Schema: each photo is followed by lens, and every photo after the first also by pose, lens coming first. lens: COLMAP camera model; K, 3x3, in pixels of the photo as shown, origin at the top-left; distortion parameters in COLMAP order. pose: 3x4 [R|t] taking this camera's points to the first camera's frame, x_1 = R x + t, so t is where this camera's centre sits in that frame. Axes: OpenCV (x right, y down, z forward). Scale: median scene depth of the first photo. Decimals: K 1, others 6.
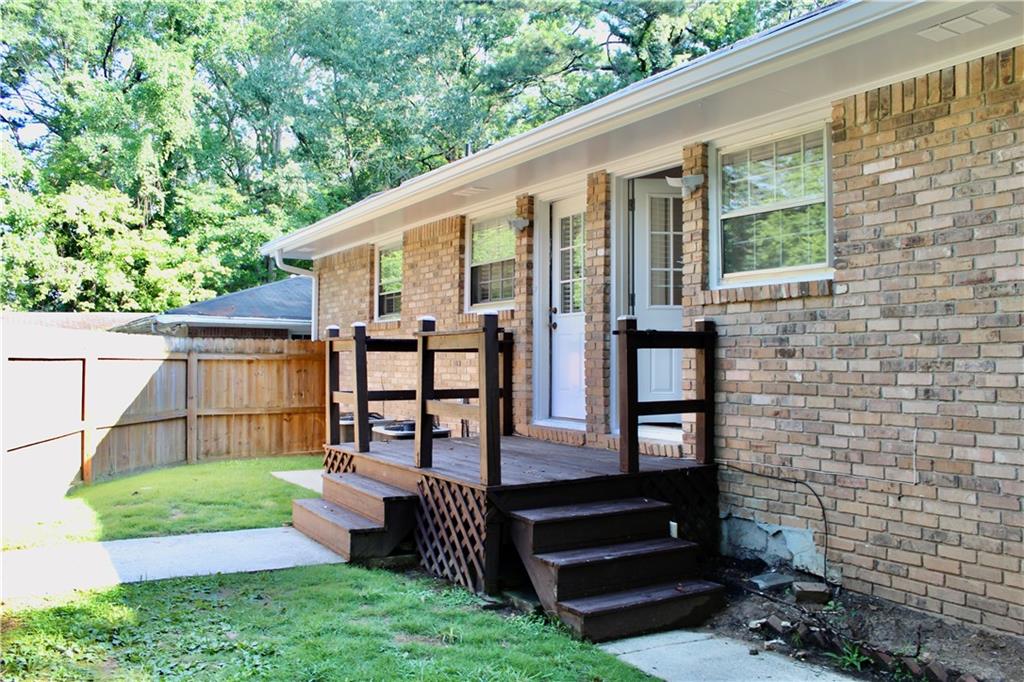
lens RADIAL K [[843.9, 0, 515.7], [0, 843.9, 350.9], [0, 0, 1]] dist [-0.164659, 0.141726]
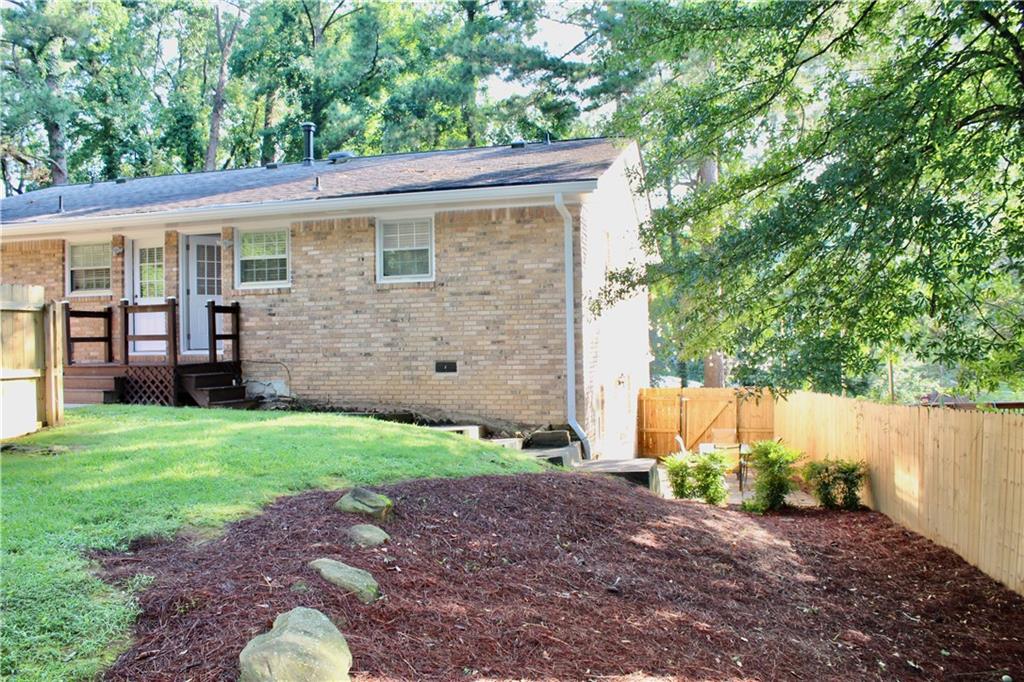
lens RADIAL K [[843.9, 0, 515.7], [0, 843.9, 350.9], [0, 0, 1]] dist [-0.164659, 0.141726]
pose [[0.716158, -0.022530, 0.697574, -0.893026], [0.010392, 0.999712, 0.021620, 0.063811], [-0.697860, -0.008234, 0.716187, -1.326787]]
